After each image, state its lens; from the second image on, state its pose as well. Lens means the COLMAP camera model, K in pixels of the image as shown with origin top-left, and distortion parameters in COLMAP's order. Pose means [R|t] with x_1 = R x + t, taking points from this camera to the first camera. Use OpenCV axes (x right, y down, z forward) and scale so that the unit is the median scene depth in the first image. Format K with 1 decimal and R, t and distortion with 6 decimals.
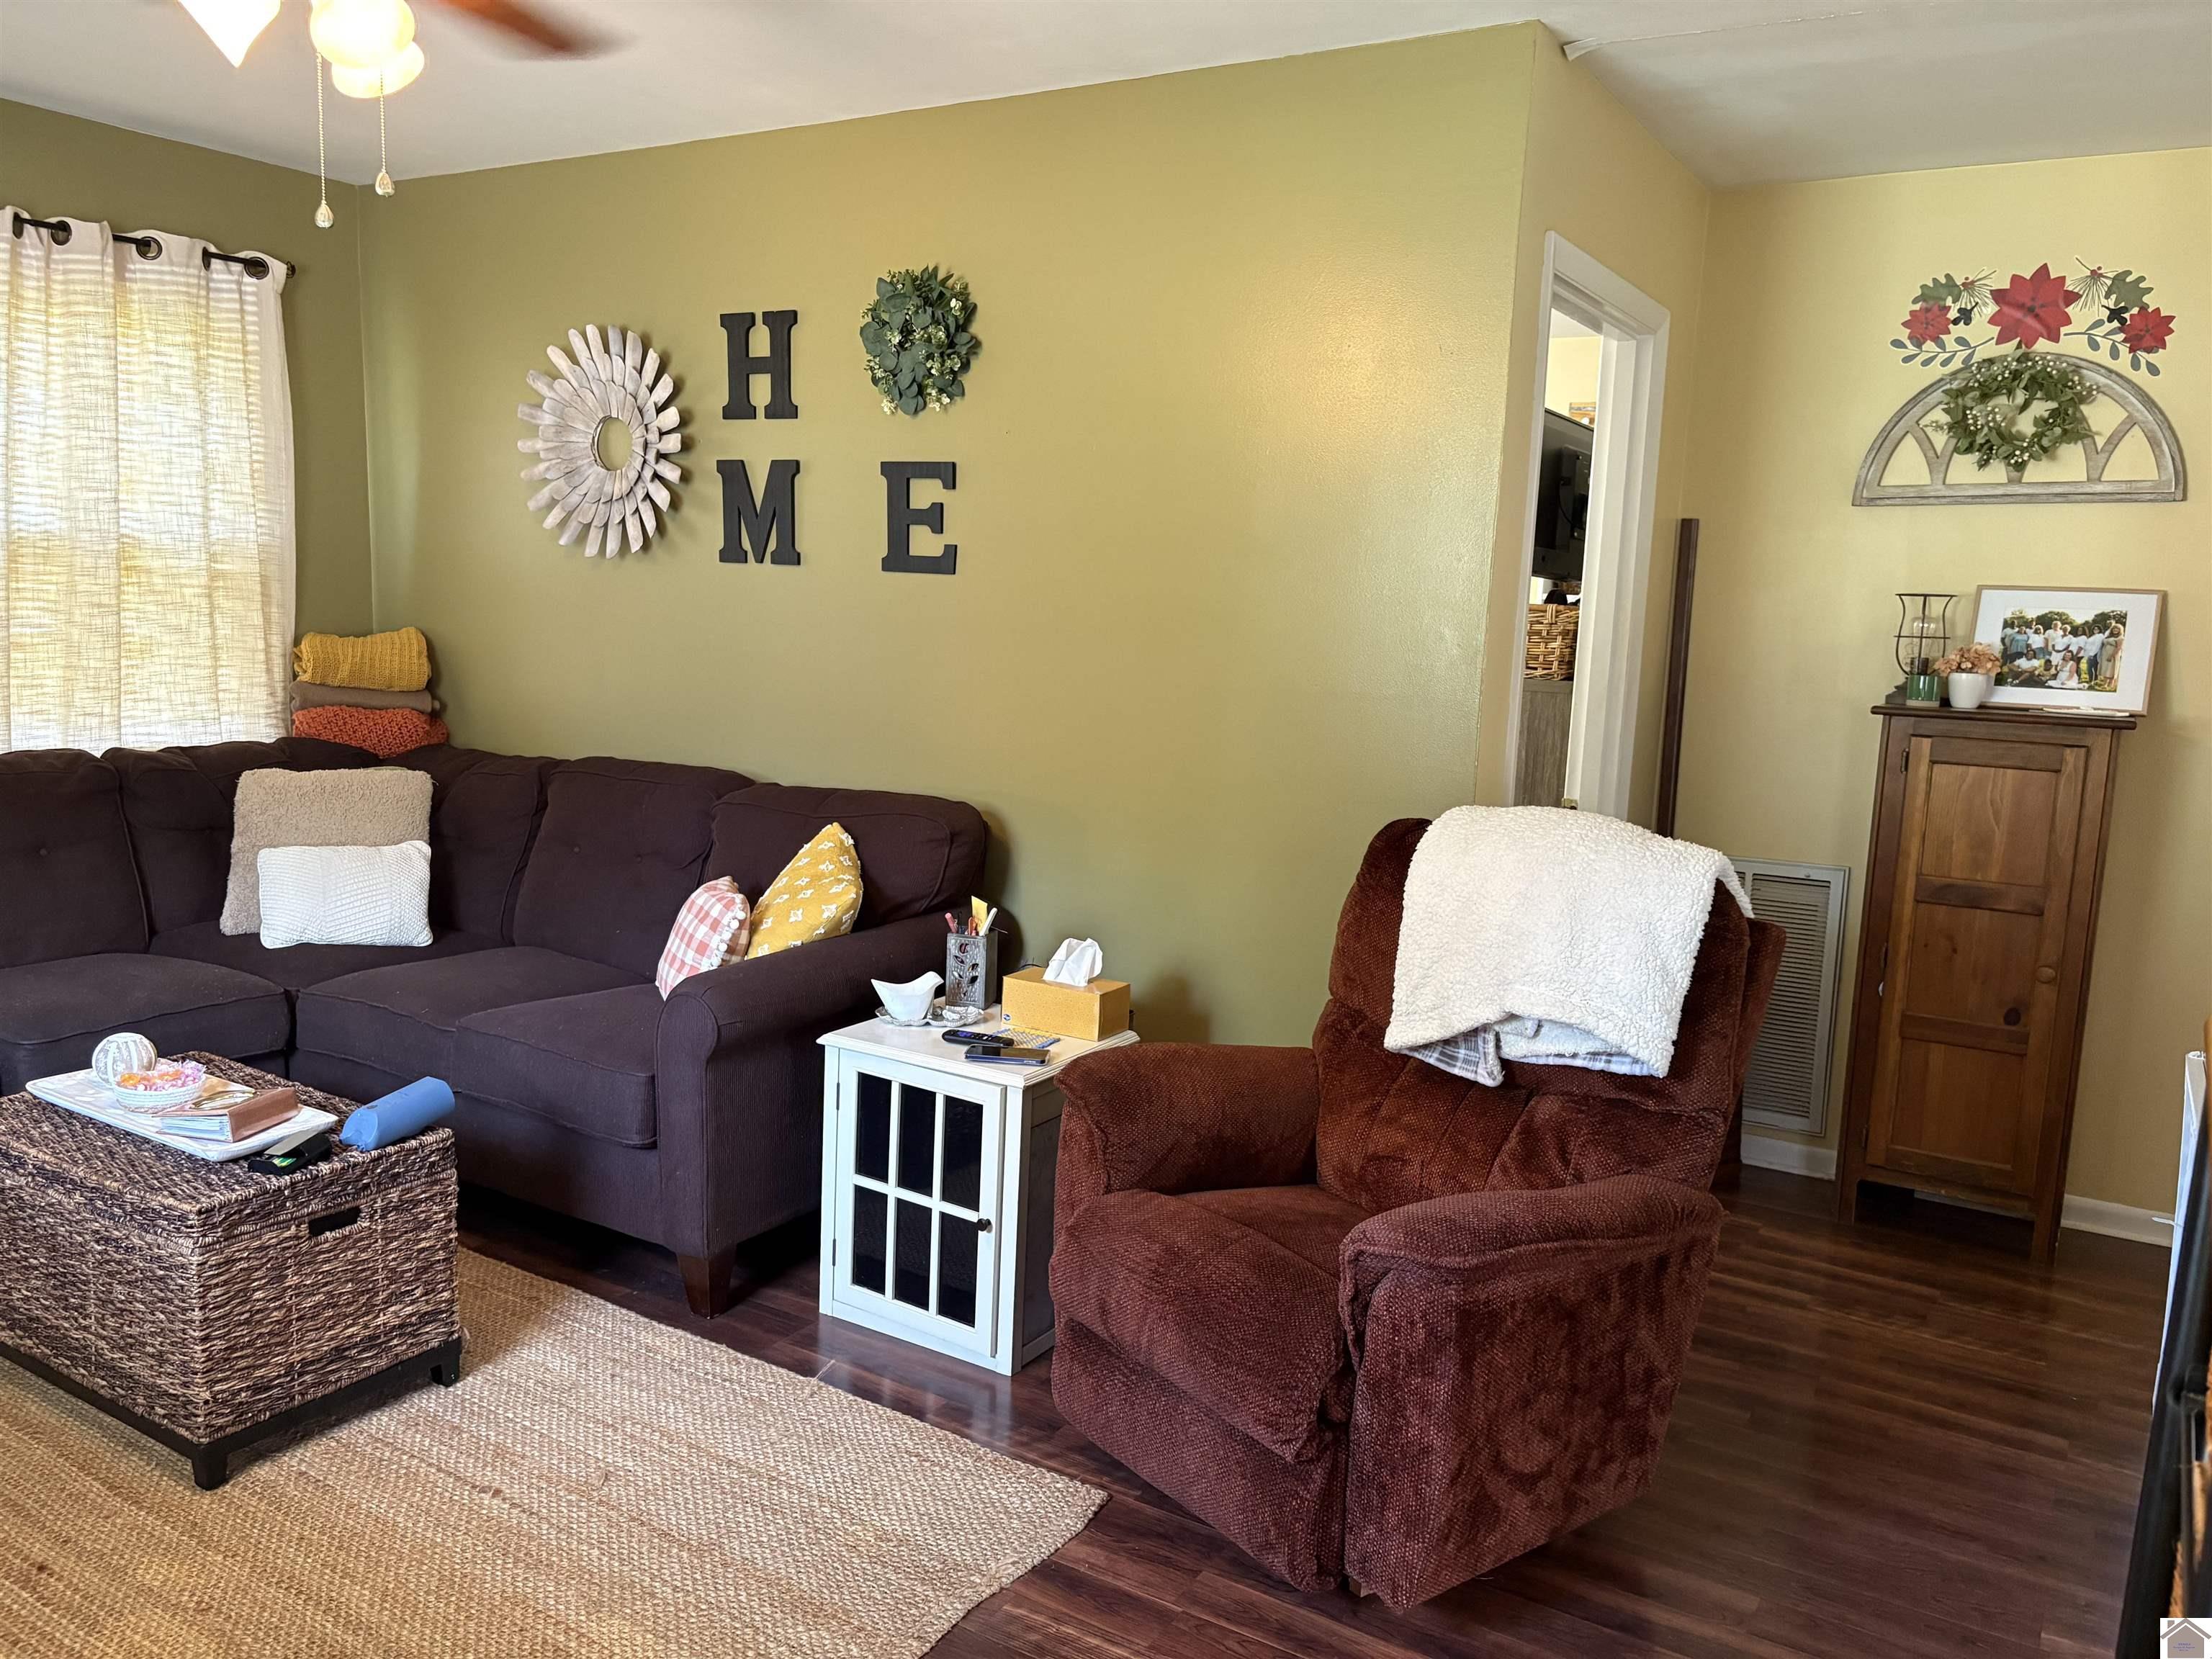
lens RADIAL K [[1681.0, 0, 1110.4], [0, 1681.0, 849.2], [0, 0, 1]] dist [0.044676, -0.056274]
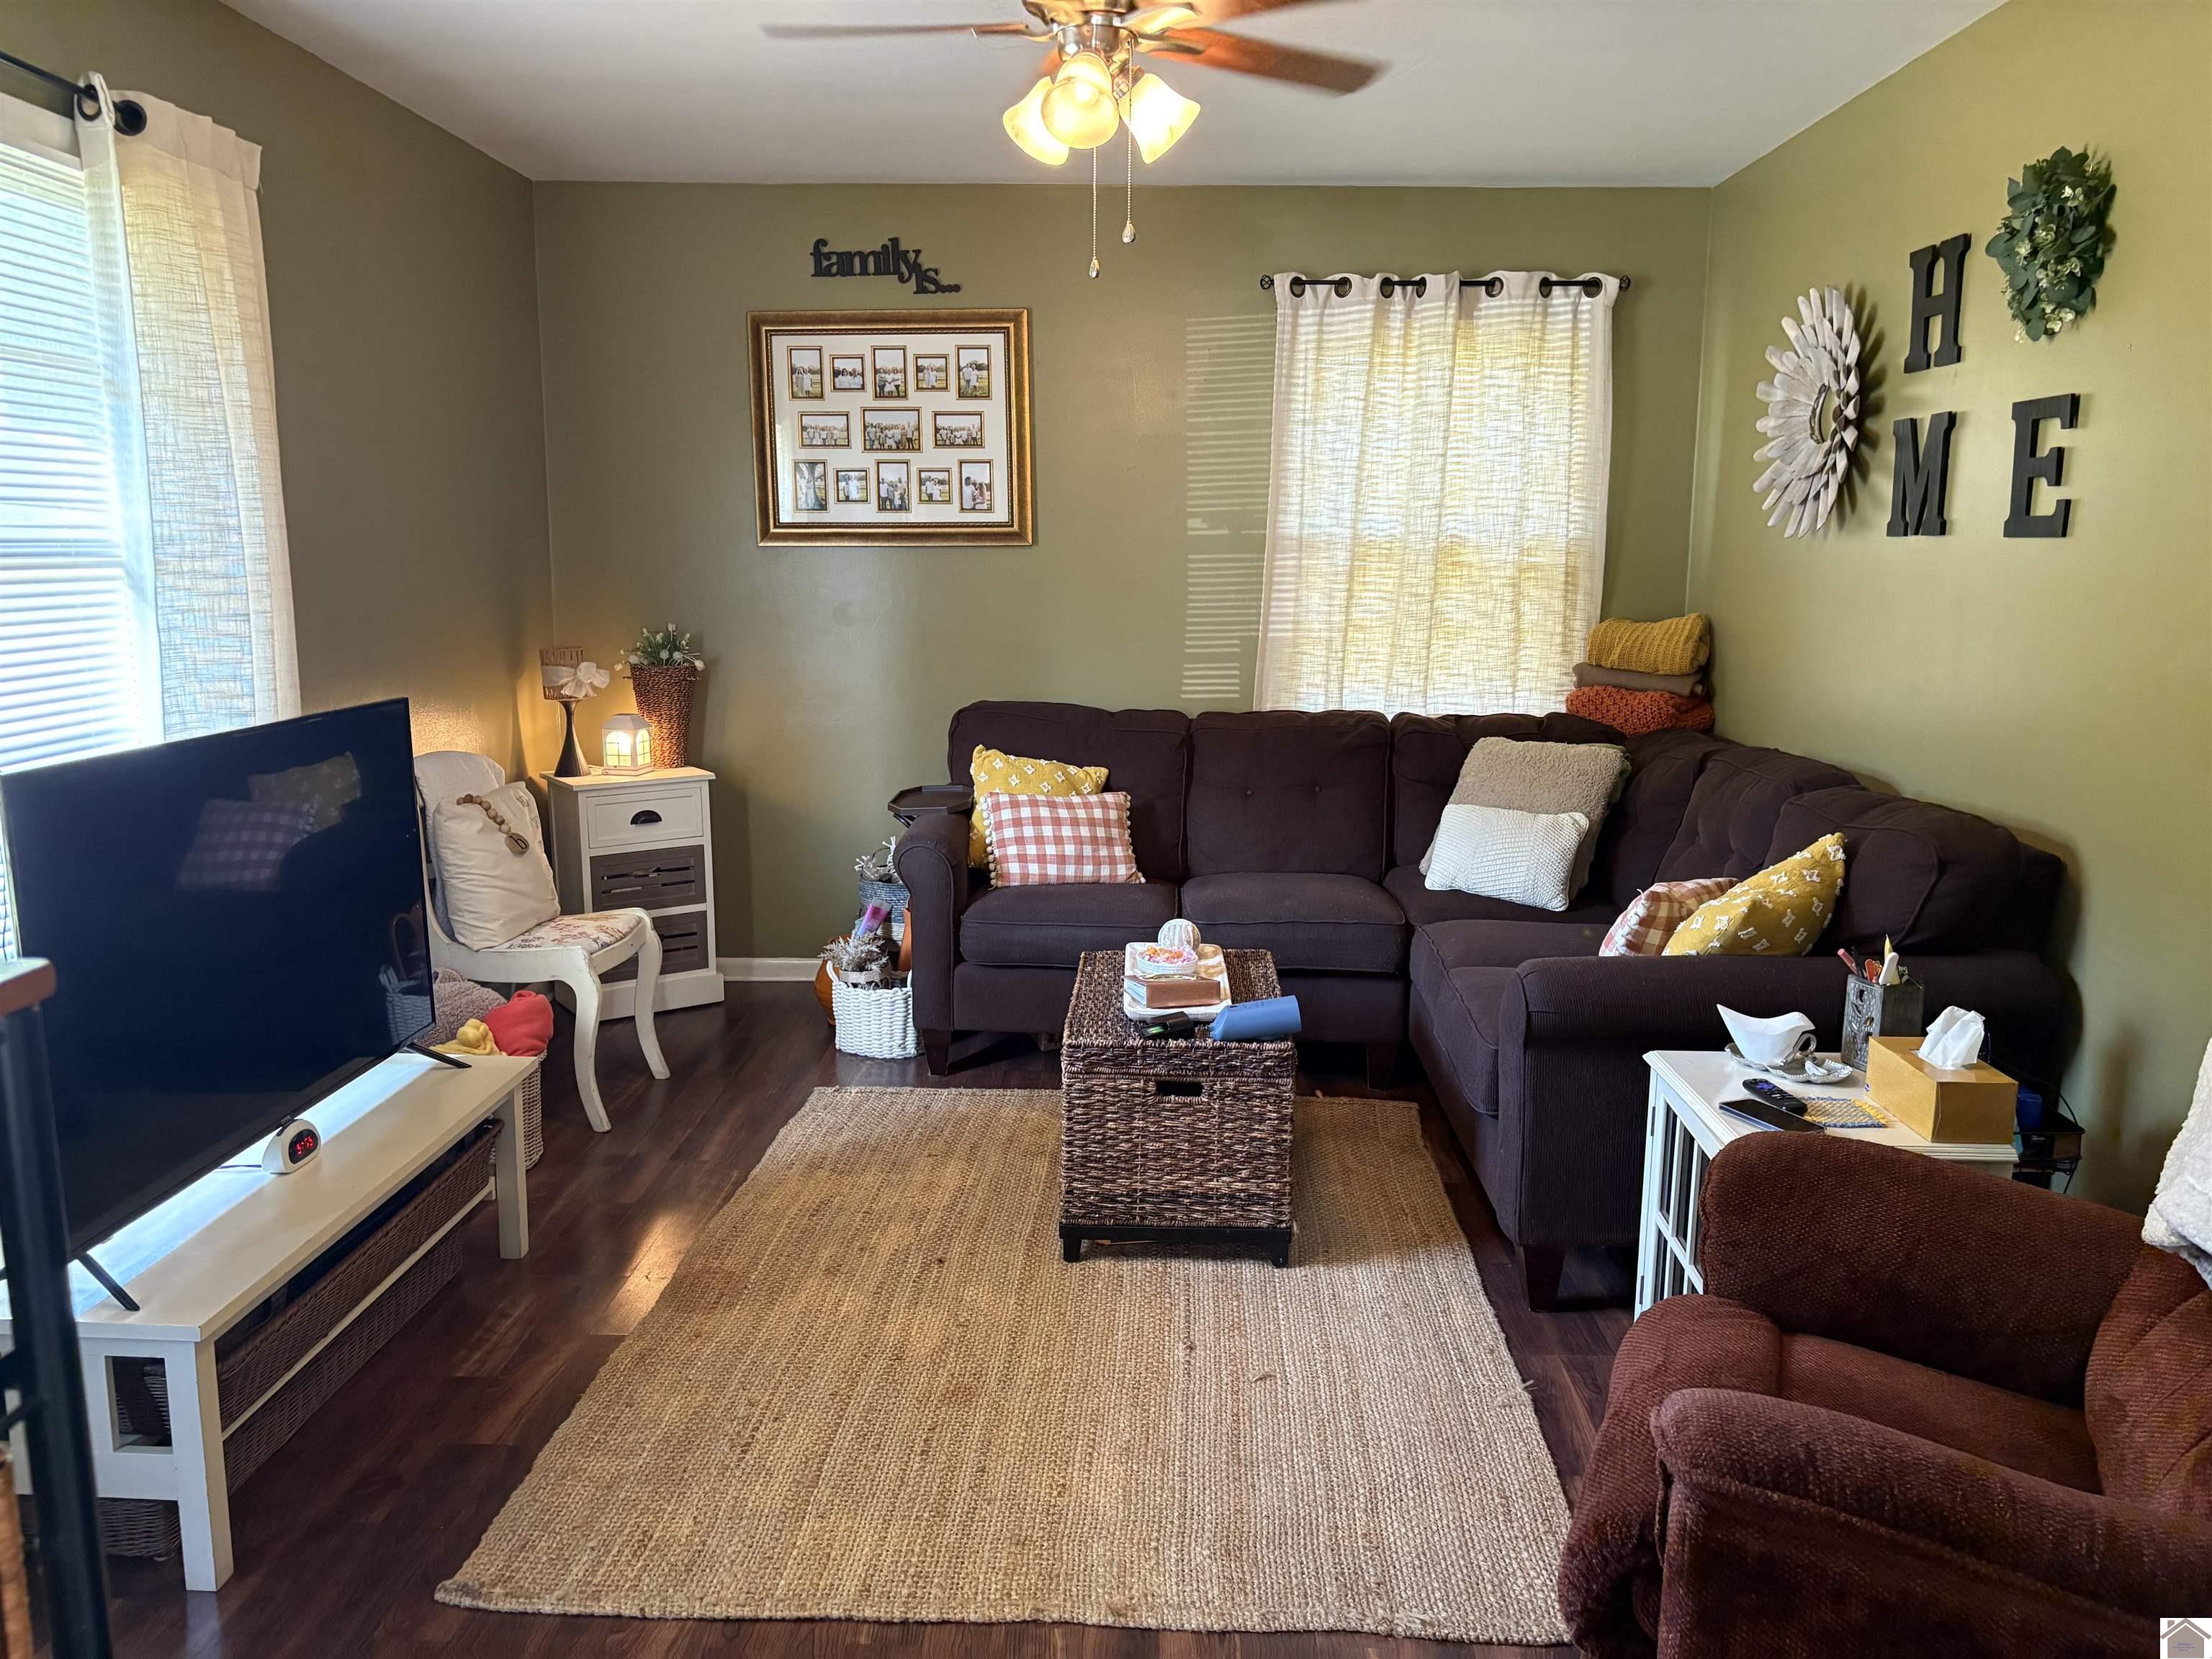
lens RADIAL K [[1681.0, 0, 1089.2], [0, 1681.0, 831.3], [0, 0, 1]] dist [0.044676, -0.056274]
pose [[0.488860, 0.112538, -0.865073, 0.358529], [-0.125219, 0.990427, 0.058083, -0.017122], [0.863328, 0.079929, 0.498272, 0.218441]]
